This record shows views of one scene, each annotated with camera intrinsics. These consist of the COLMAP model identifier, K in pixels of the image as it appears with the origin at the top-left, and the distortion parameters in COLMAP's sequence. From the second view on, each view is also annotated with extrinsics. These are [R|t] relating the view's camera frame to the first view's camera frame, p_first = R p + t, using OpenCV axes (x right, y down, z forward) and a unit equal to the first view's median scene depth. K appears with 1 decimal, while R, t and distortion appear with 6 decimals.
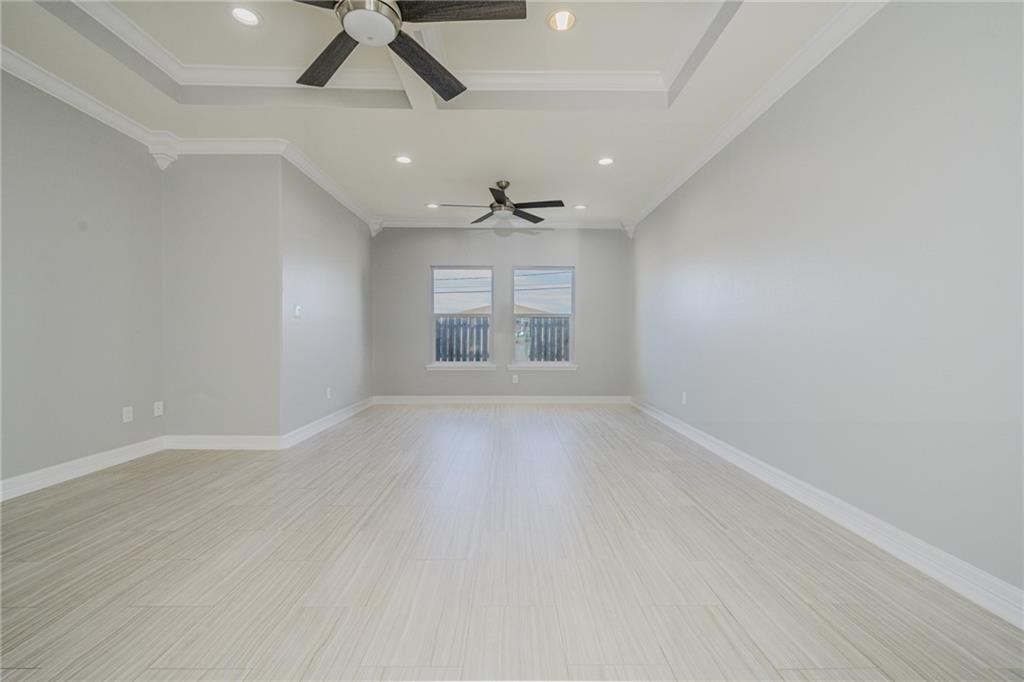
lens RADIAL K [[420.3, 0, 512.0], [0, 420.3, 341.0], [0, 0, 1]] dist [-0.002460, -0.000160]
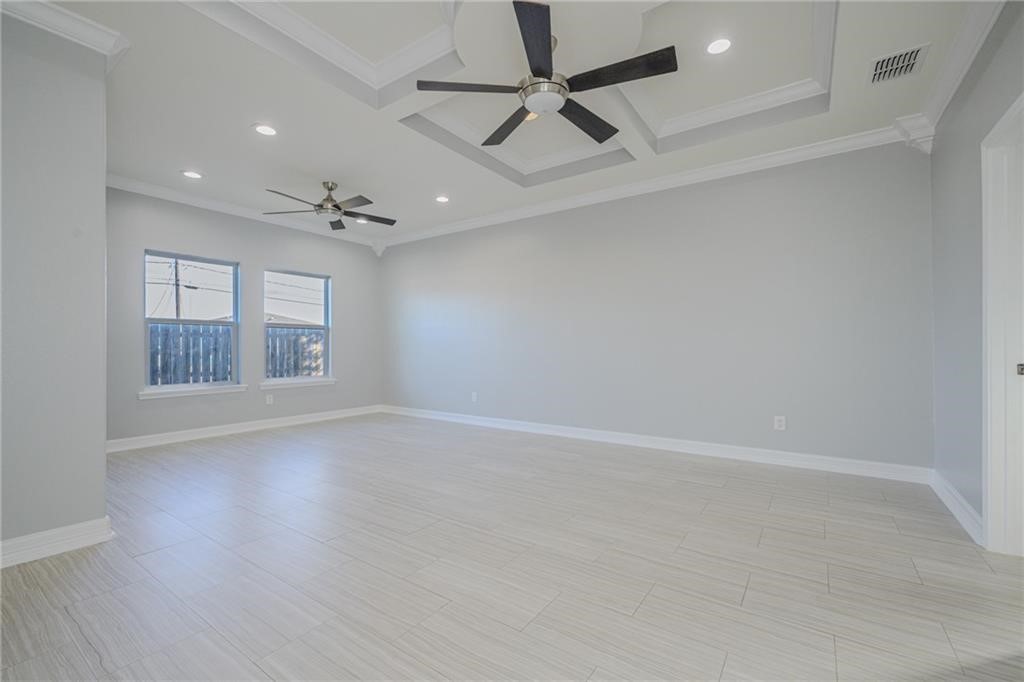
lens RADIAL K [[420.3, 0, 512.0], [0, 420.3, 341.0], [0, 0, 1]] dist [-0.002460, -0.000160]
pose [[0.603383, 0.010104, 0.797387, -0.376636], [0.014328, 0.999621, -0.023508, -0.000912], [-0.797323, 0.025609, 0.603010, 0.095671]]
